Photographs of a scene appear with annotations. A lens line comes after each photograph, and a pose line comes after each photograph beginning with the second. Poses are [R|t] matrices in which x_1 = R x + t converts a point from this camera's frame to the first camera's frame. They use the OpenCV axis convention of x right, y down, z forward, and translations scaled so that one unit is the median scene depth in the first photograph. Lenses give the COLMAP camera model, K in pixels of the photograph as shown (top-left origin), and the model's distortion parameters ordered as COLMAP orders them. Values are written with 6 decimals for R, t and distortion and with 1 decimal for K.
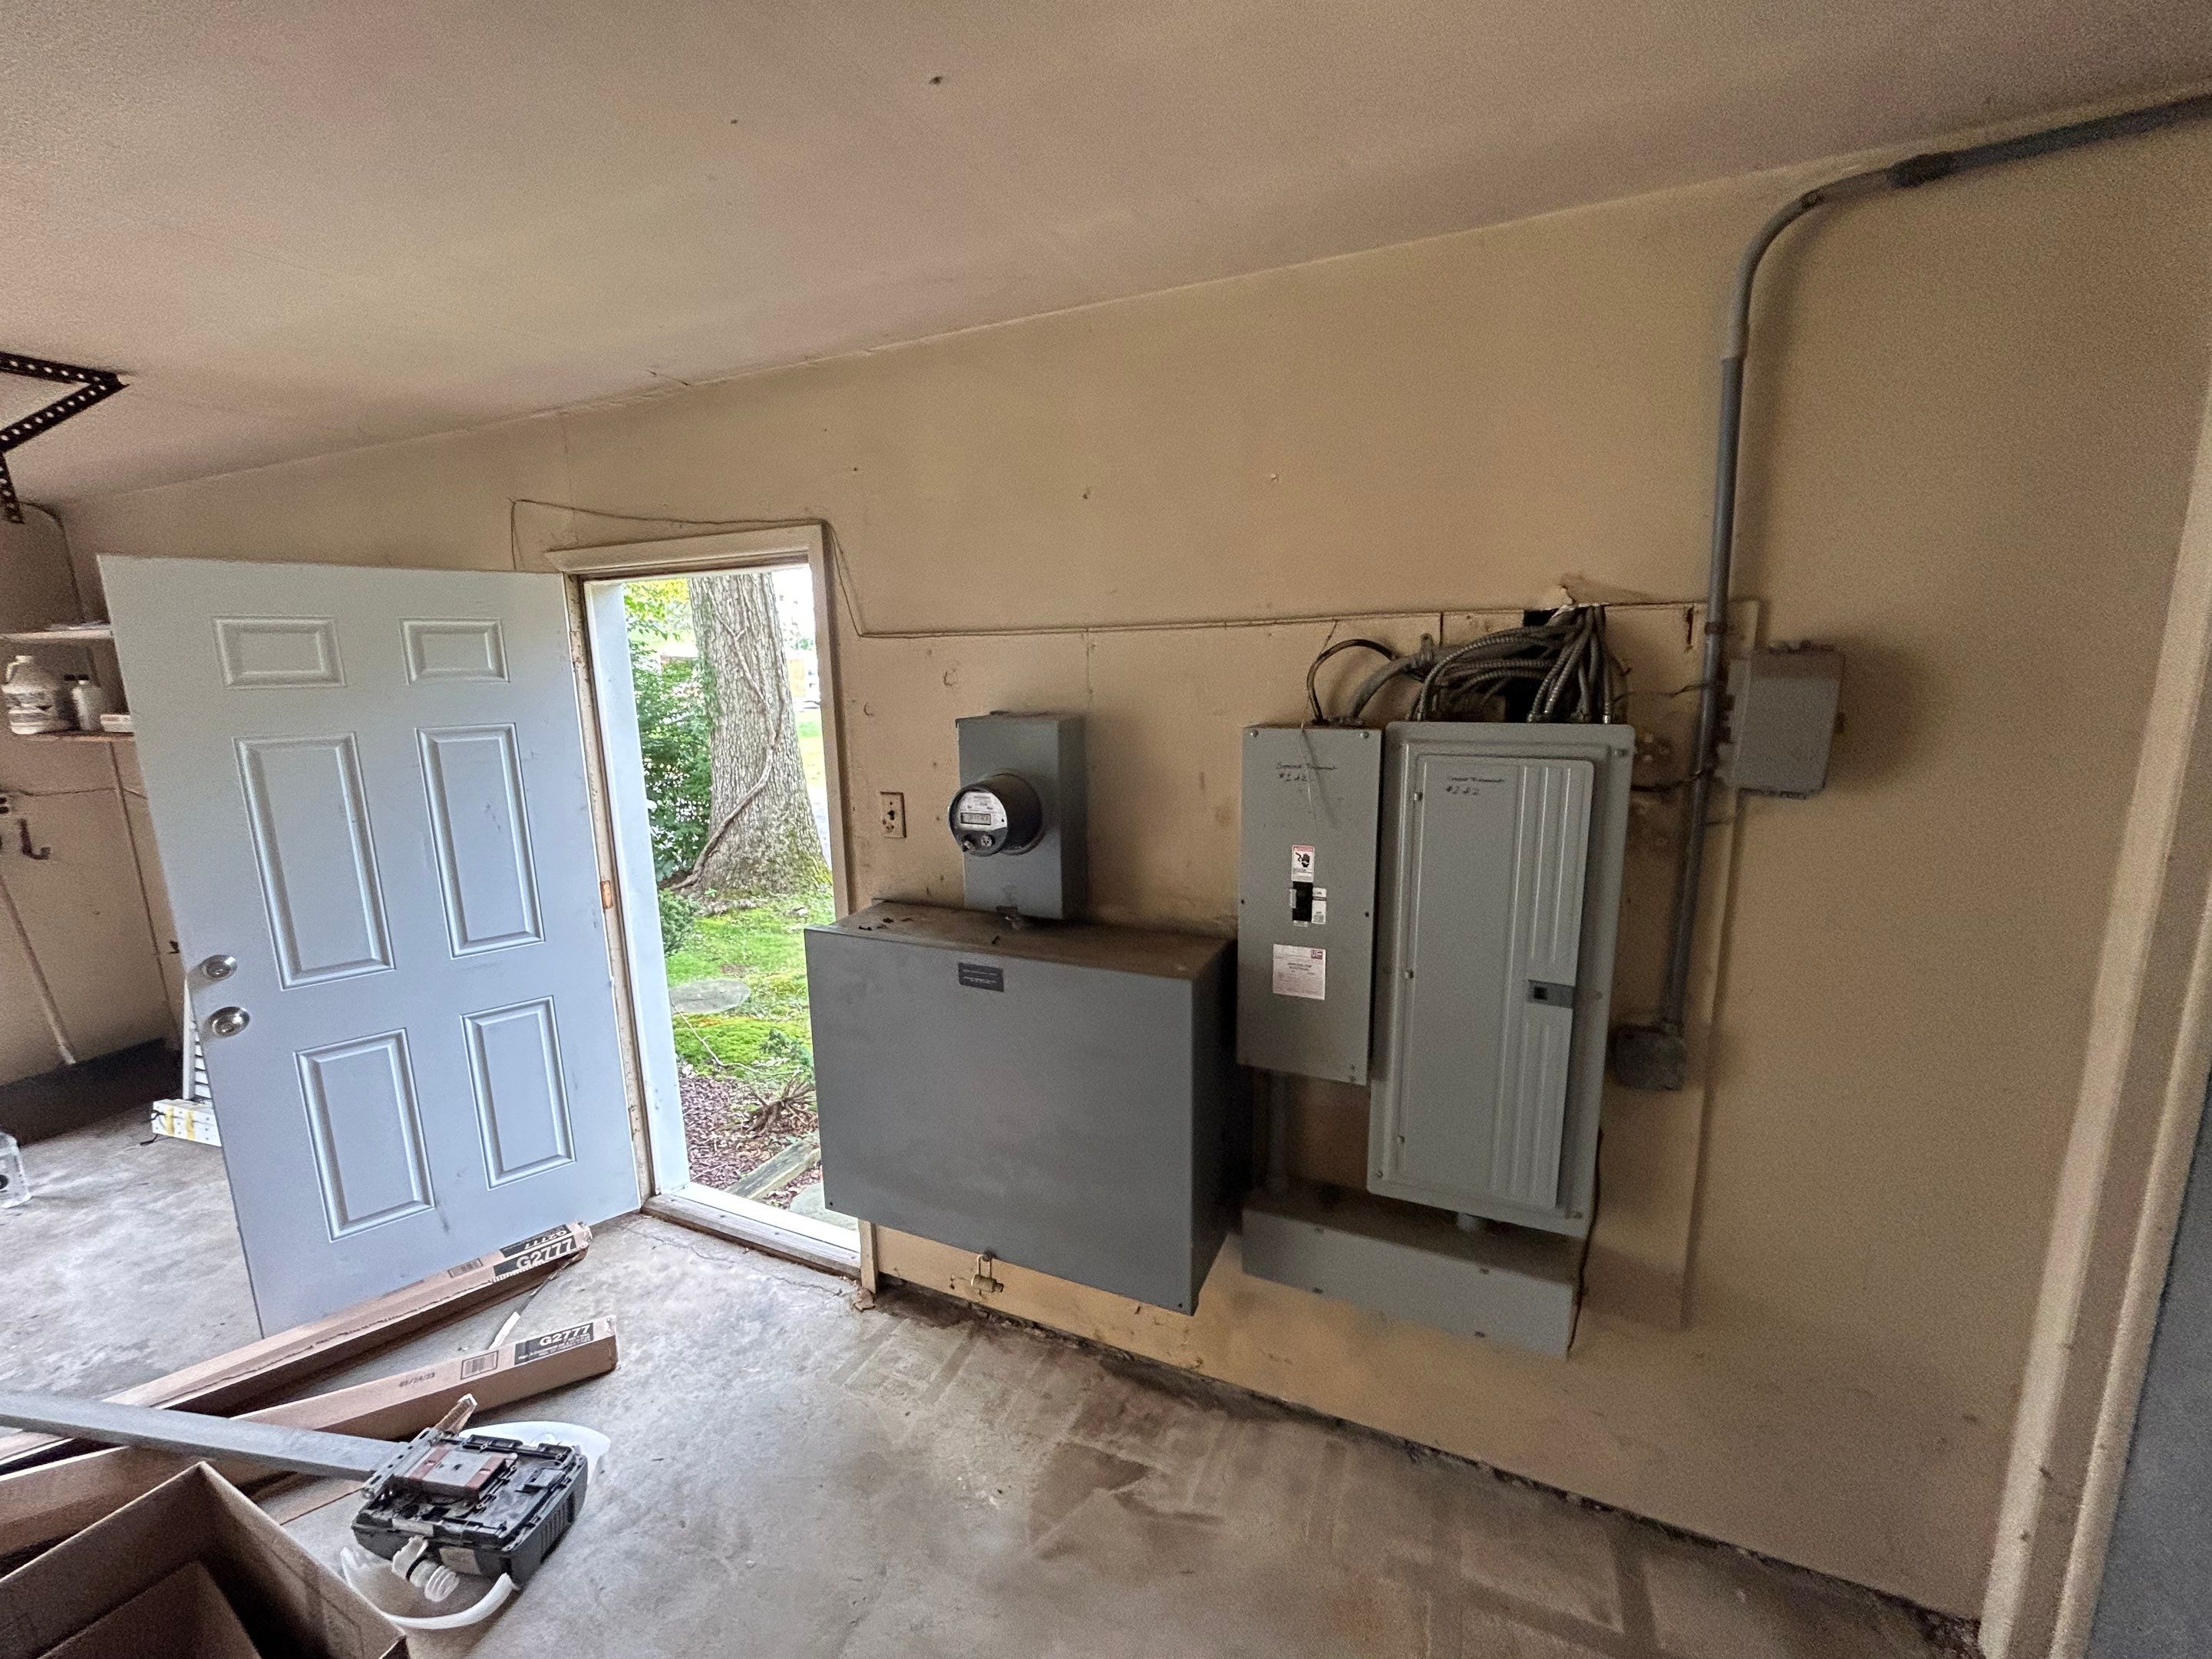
lens RADIAL K [[911.5, 0, 1106.0], [0, 911.5, 829.5], [0, 0, 1]] dist [0.000635, -0.000029]
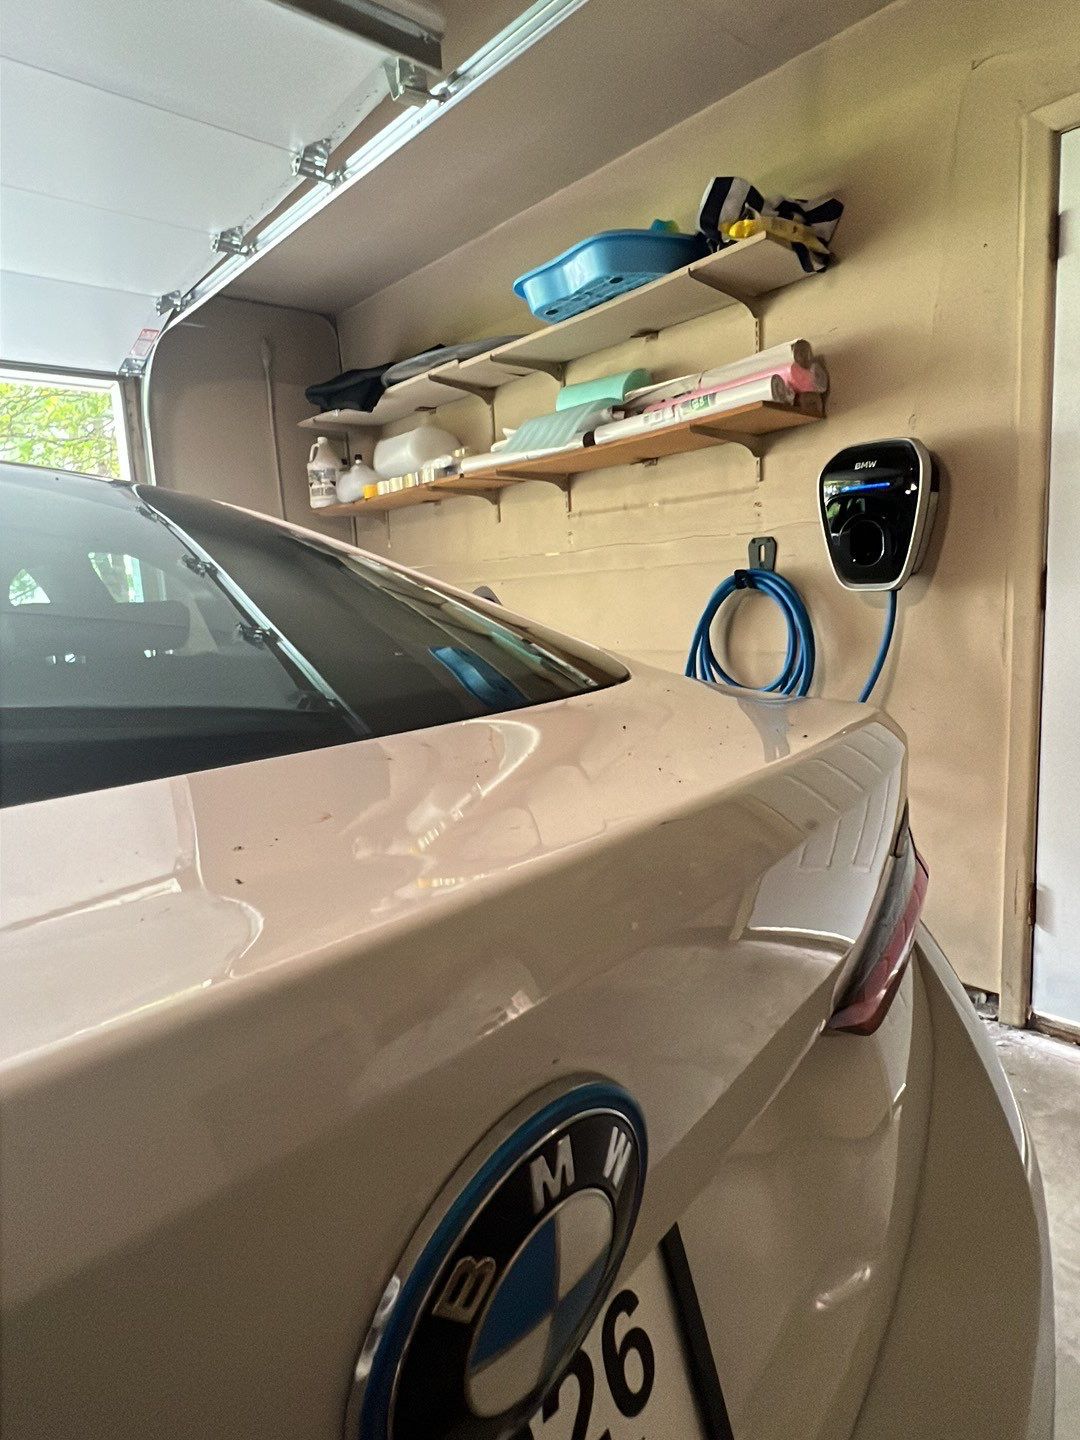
lens RADIAL K [[833.8, 0, 546.4], [0, 833.8, 721.9], [0, 0, 1]] dist [-0.001570, -0.001173]
pose [[0.919795, 0.029418, -0.391295, -1.063671], [-0.036707, 0.999264, -0.011159, 0.329032], [0.390679, 0.024628, 0.920198, 0.351292]]
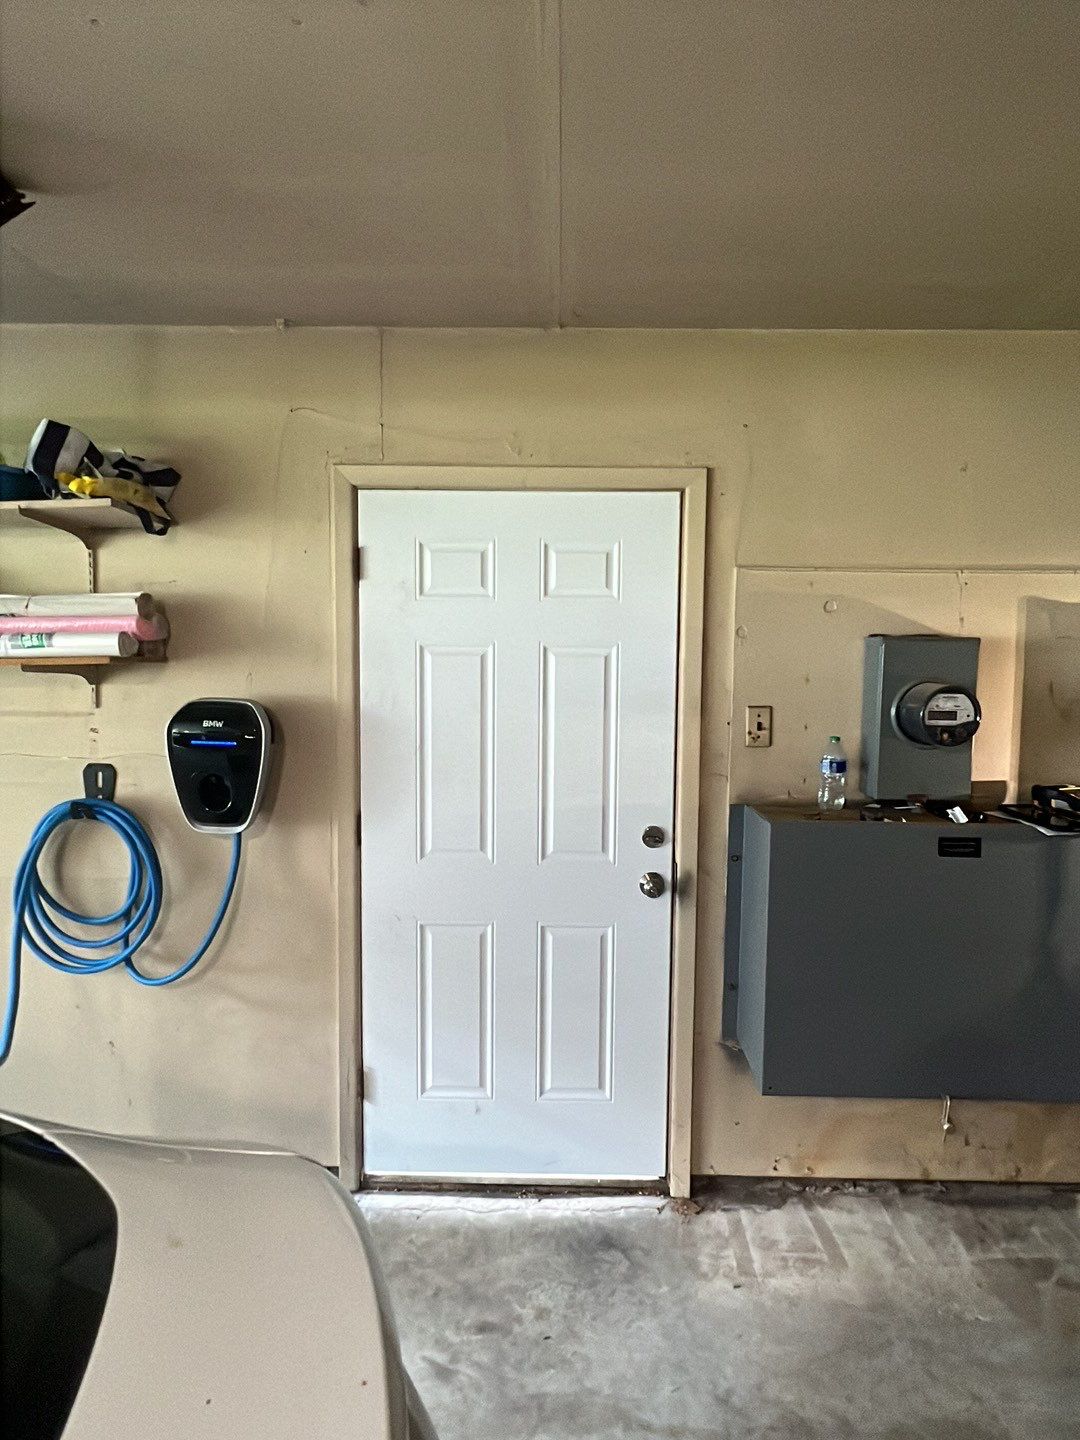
lens RADIAL K [[833.8, 0, 546.4], [0, 833.8, 721.9], [0, 0, 1]] dist [-0.001570, -0.001173]
pose [[0.916374, -0.002636, 0.400315, -1.161988], [0.045064, 0.994302, -0.096611, 0.086844], [-0.397779, 0.106572, 0.911271, 0.223172]]
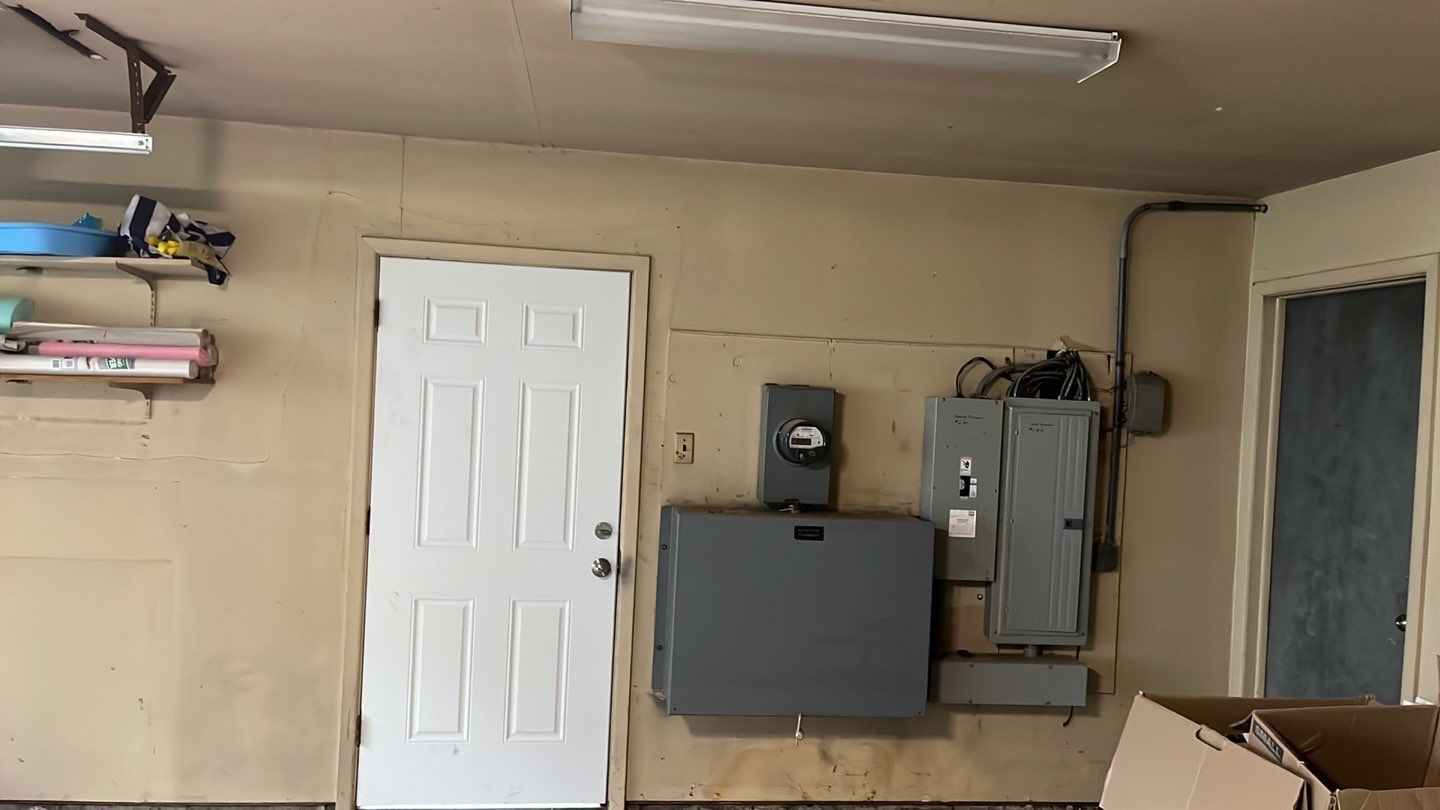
lens RADIAL K [[1067.3, 0, 721.8], [0, 1067.3, 414.6], [0, 0, 1]] dist [0.070172, -0.069978]
pose [[0.847373, 0.051456, 0.528499, -1.466760], [0.034052, 0.987979, -0.150790, 0.259520], [-0.529906, 0.145771, 0.835434, -0.675842]]
